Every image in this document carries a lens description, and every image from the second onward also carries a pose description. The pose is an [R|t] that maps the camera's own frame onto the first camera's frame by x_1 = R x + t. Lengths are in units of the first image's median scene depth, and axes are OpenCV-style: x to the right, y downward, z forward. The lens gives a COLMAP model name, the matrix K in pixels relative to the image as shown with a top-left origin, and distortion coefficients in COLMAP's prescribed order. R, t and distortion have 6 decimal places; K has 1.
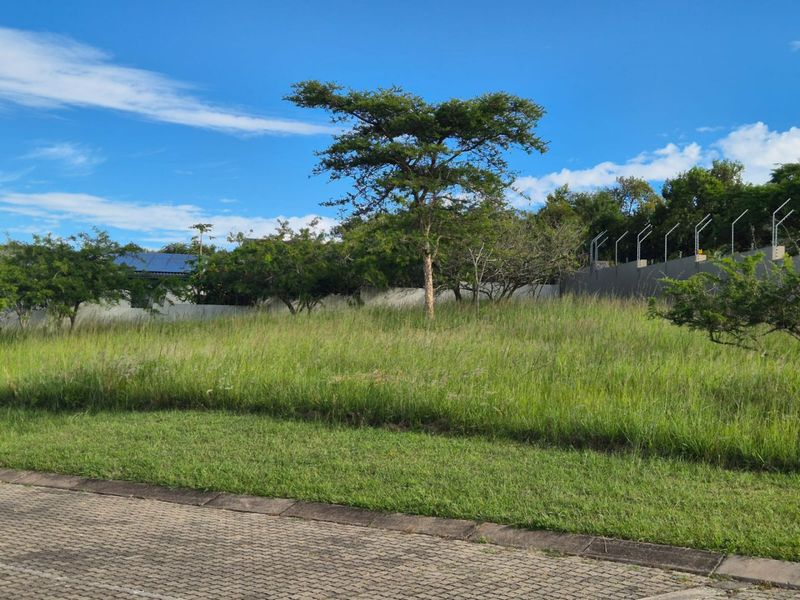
lens RADIAL K [[1104.0, 0, 396.3], [0, 1104.0, 303.4], [0, 0, 1]] dist [0.062475, 0.000000]
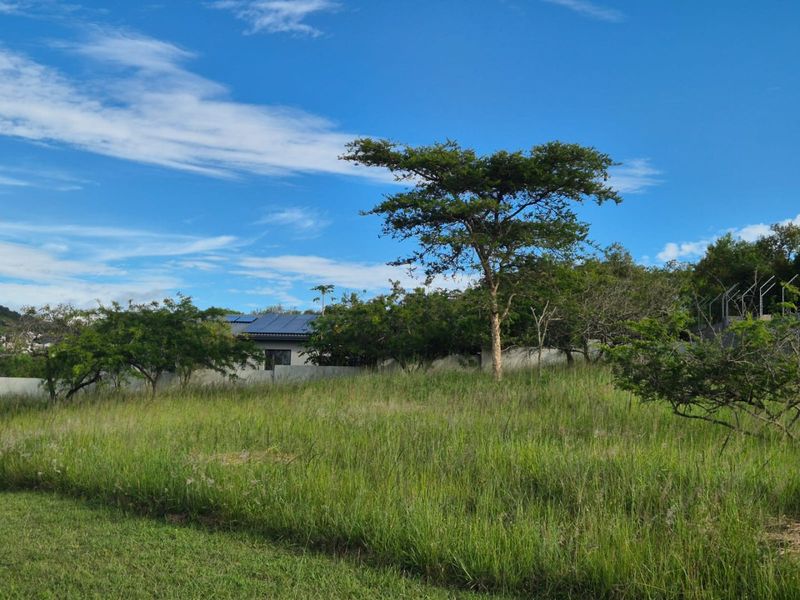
lens RADIAL K [[1104.0, 0, 400.3], [0, 1104.0, 295.9], [0, 0, 1]] dist [0.062475, 0.000000]
pose [[0.980318, -0.019758, -0.196432, 0.107313], [0.008490, 0.998278, -0.058042, -0.004479], [0.197241, 0.055231, 0.978798, 0.043934]]
